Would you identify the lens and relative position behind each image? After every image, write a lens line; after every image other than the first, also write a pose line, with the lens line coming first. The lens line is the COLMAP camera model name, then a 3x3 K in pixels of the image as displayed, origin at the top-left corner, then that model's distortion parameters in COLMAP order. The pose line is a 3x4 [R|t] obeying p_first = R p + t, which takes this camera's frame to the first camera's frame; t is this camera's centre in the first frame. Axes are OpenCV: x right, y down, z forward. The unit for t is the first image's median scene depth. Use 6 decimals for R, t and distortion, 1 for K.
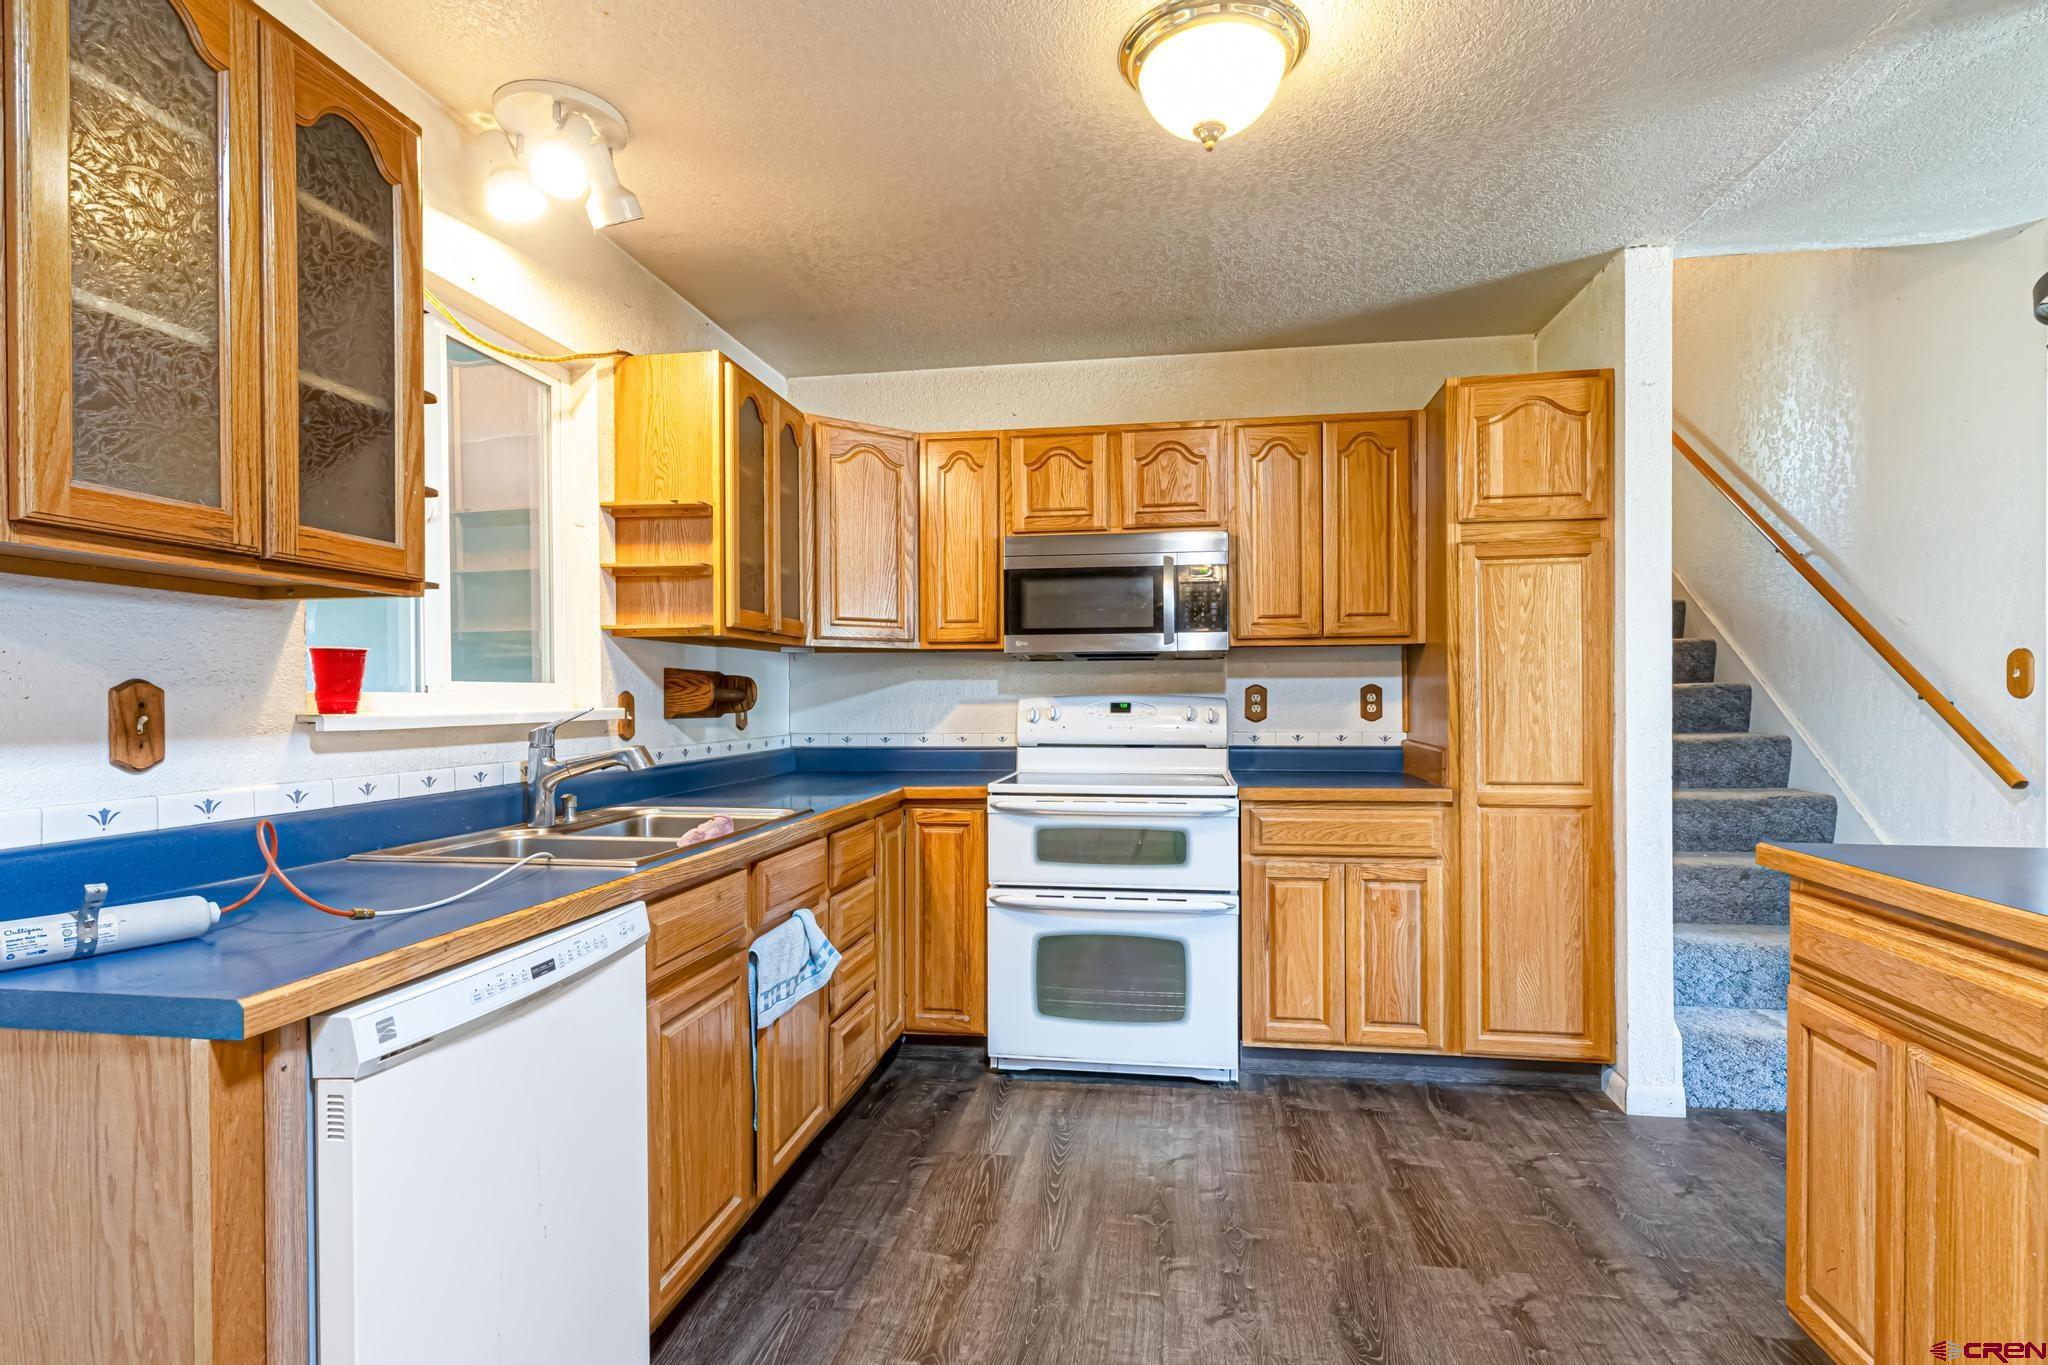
lens RADIAL K [[998.8, 0, 1025.0], [0, 998.8, 699.2], [0, 0, 1]] dist [0.004490, -0.001022]
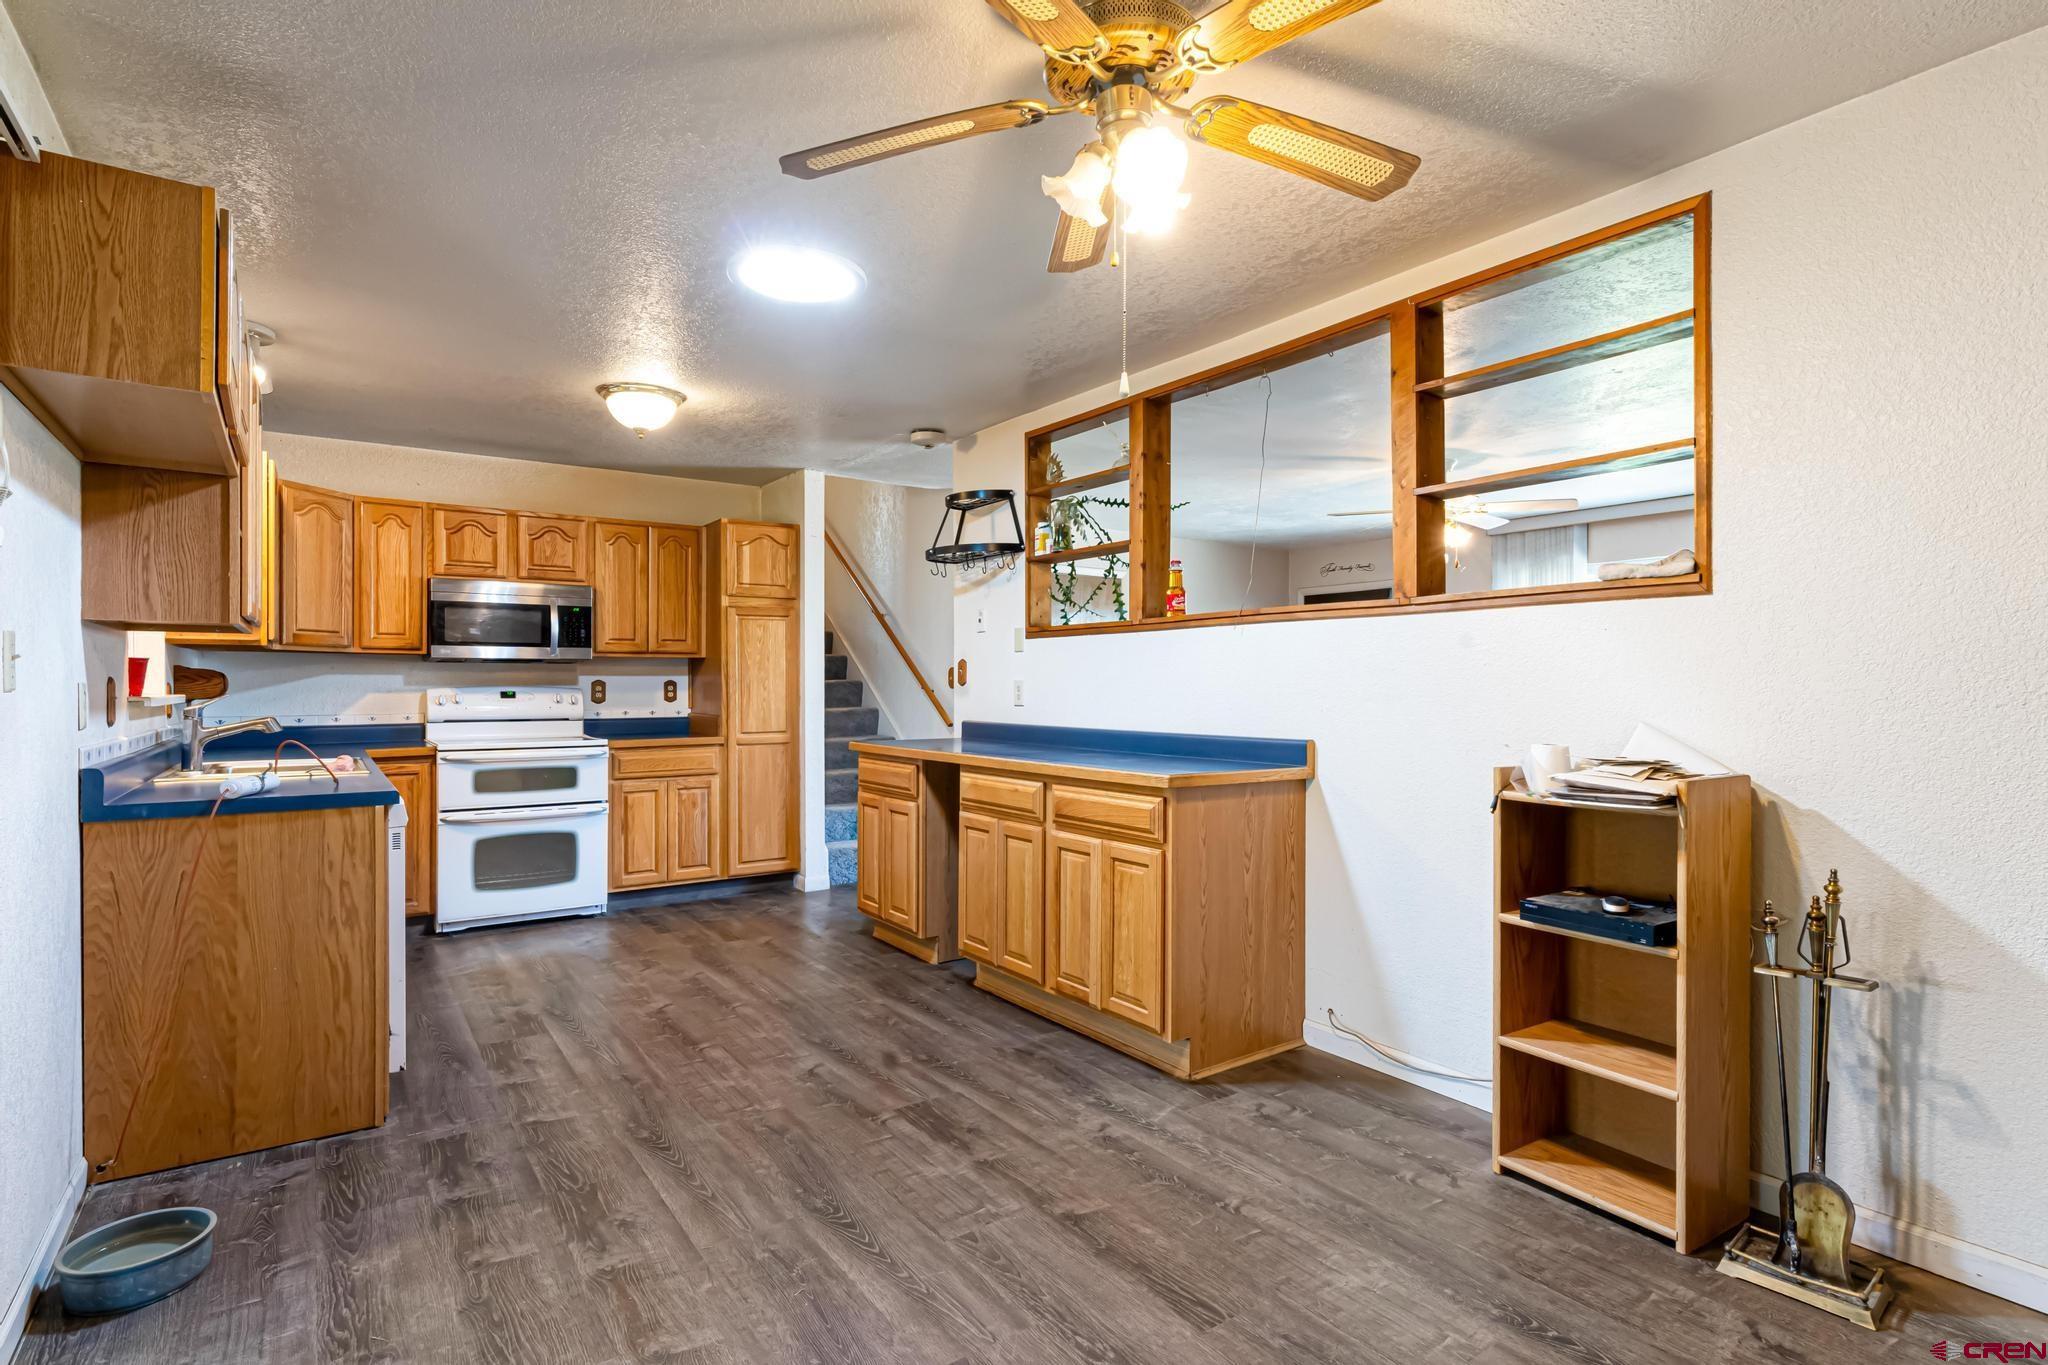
lens RADIAL K [[998.8, 0, 1030.0], [0, 998.8, 679.9], [0, 0, 1]] dist [0.004490, -0.001022]
pose [[0.717419, 0.006219, 0.696614, -0.455245], [0.000972, 0.999950, -0.009928, 0.002088], [-0.696641, 0.007799, 0.717377, -0.727558]]
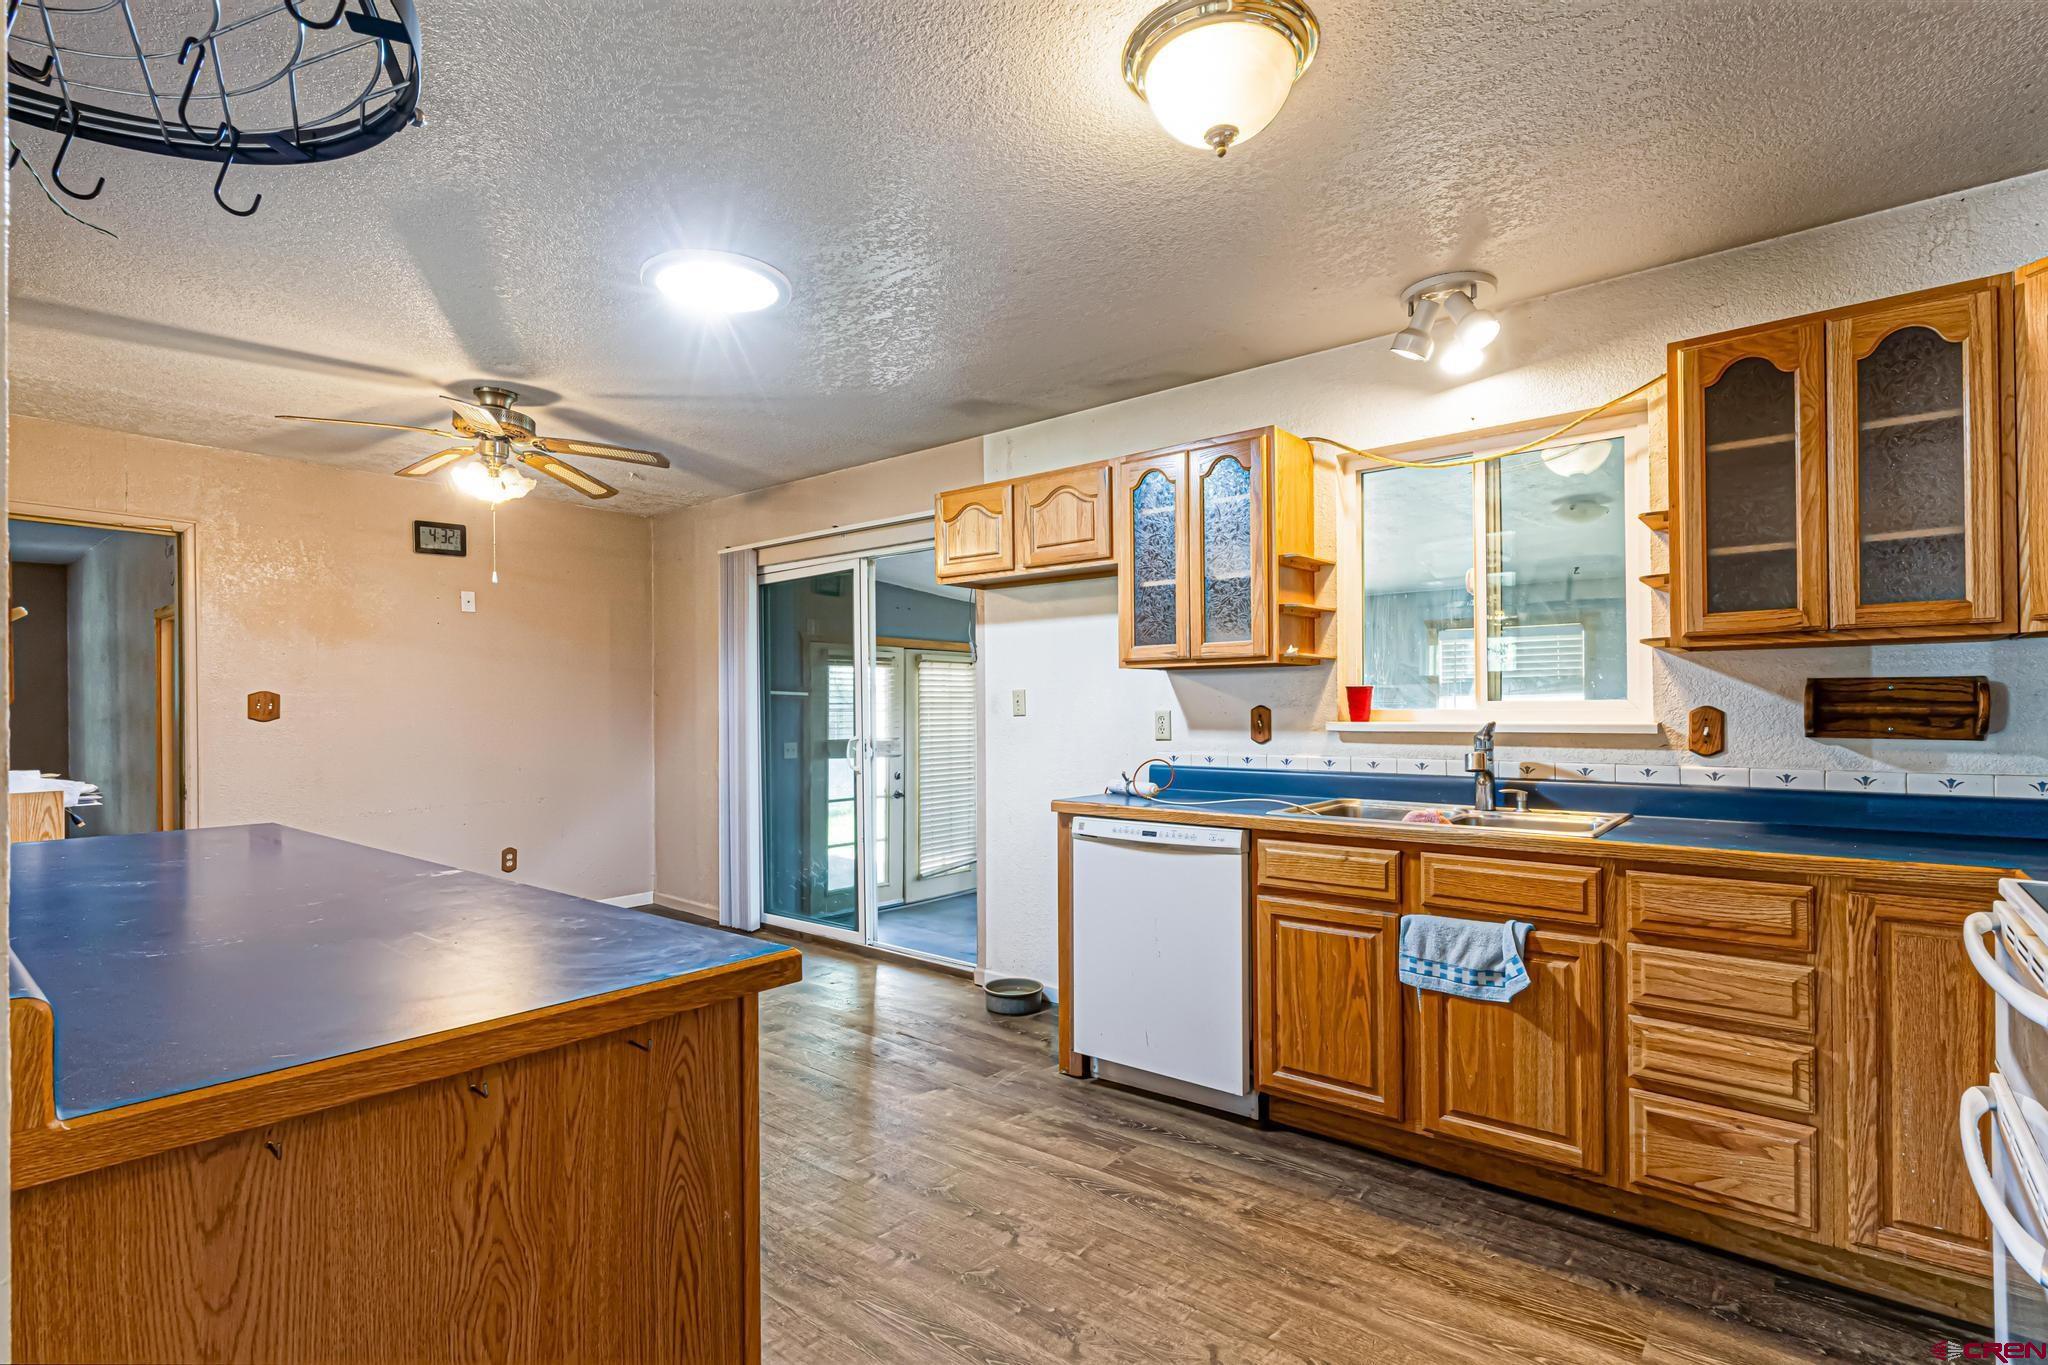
lens RADIAL K [[998.8, 0, 1044.5], [0, 998.8, 685.5], [0, 0, 1]] dist [0.004490, -0.001022]
pose [[-0.499453, -0.006980, -0.866313, 0.702326], [0.007660, 0.999893, -0.012473, -0.019645], [0.866307, -0.012865, -0.499346, 0.837297]]
